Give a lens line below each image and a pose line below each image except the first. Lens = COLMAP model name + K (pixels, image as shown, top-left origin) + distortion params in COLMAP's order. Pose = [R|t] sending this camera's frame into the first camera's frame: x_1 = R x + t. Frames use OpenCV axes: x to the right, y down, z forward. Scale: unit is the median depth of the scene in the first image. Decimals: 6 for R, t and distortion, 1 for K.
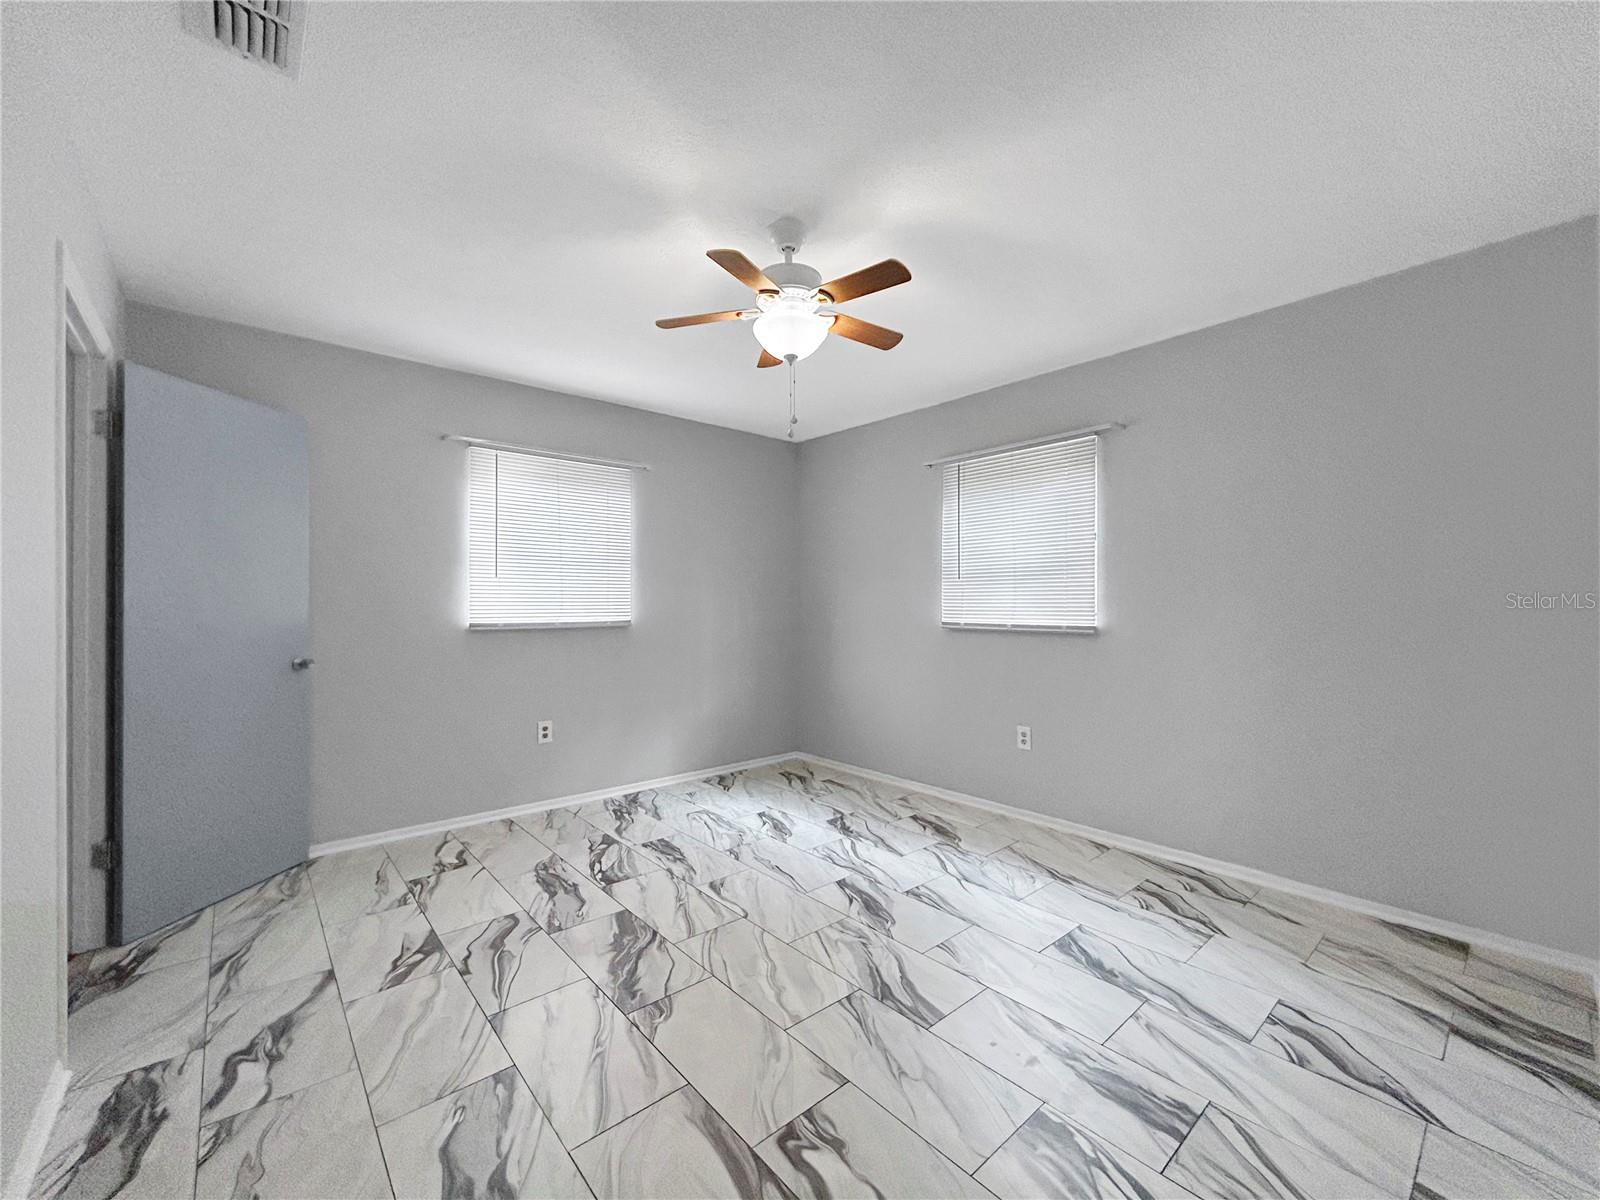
lens RADIAL K [[639.7, 0, 803.9], [0, 639.7, 584.0], [0, 0, 1]] dist [-0.001404, 0.001334]
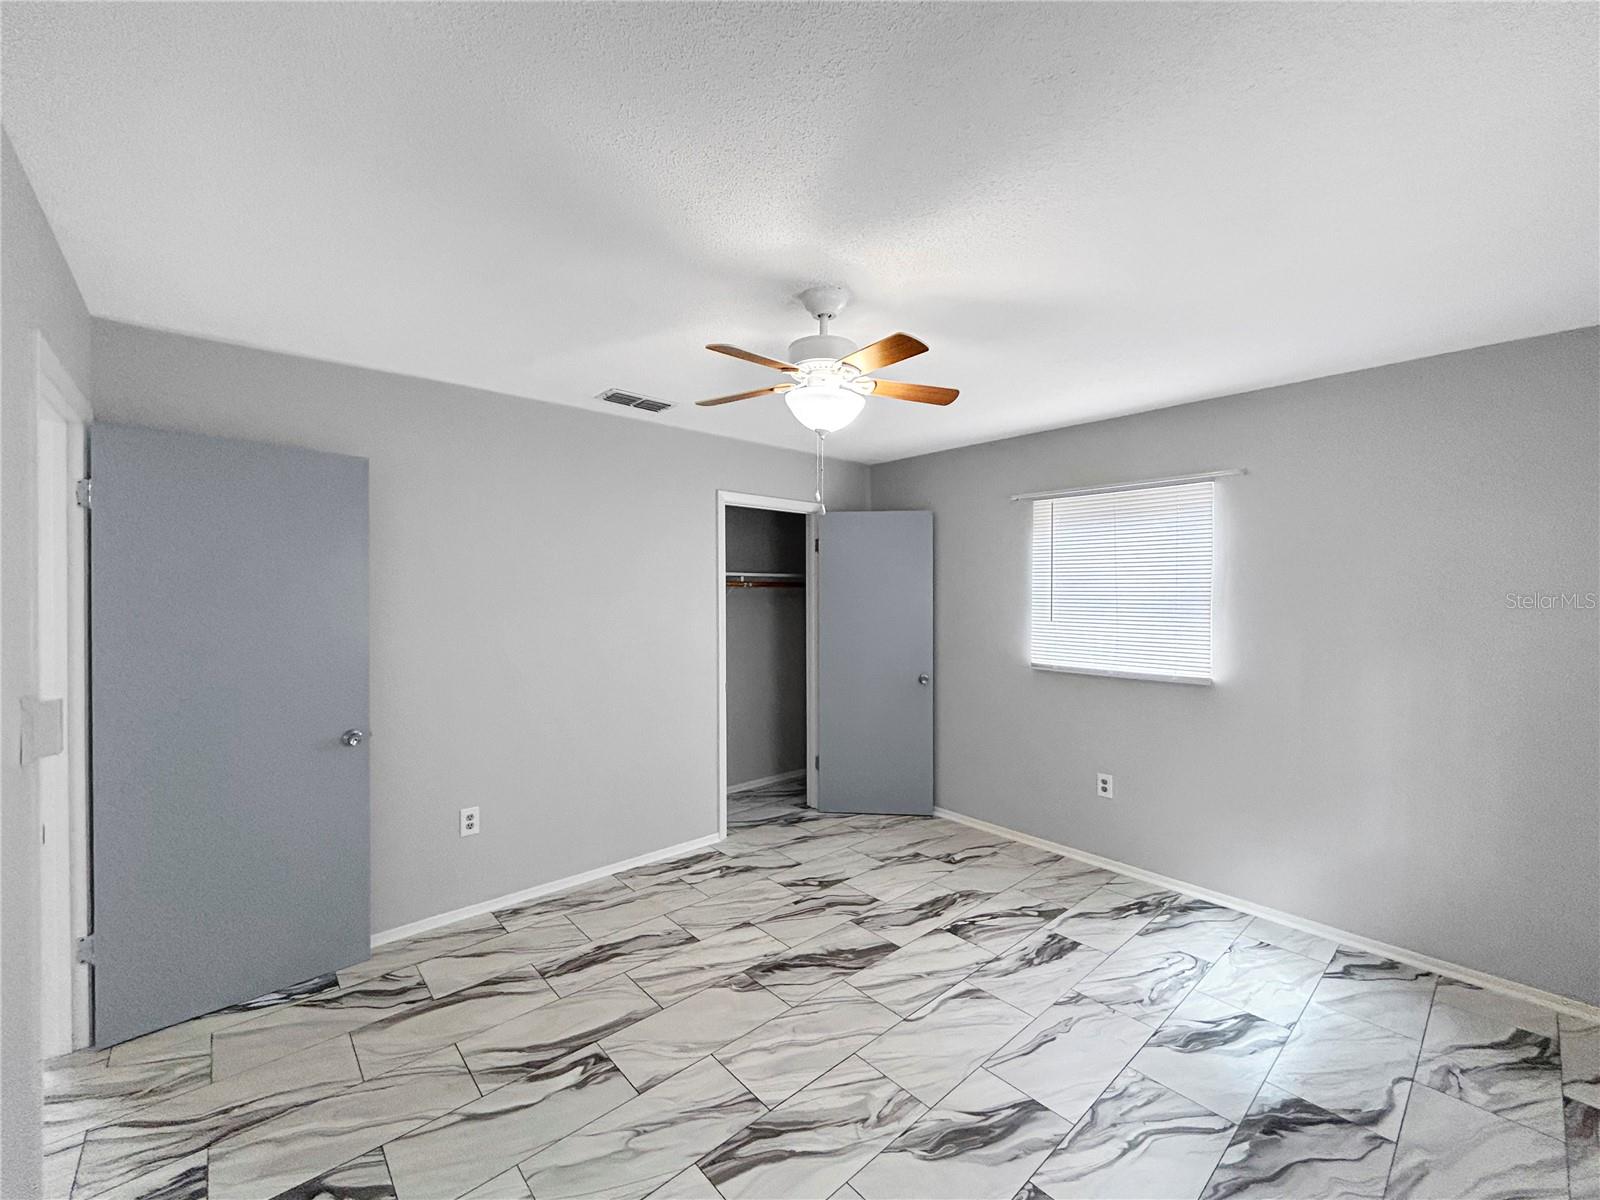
lens RADIAL K [[639.7, 0, 798.6], [0, 639.7, 602.4], [0, 0, 1]] dist [-0.001404, 0.001334]
pose [[0.022352, 0.013933, -0.999653, 0.748768], [0.028318, 0.999493, 0.014564, -0.093306], [0.999349, -0.028634, 0.021946, 0.765890]]
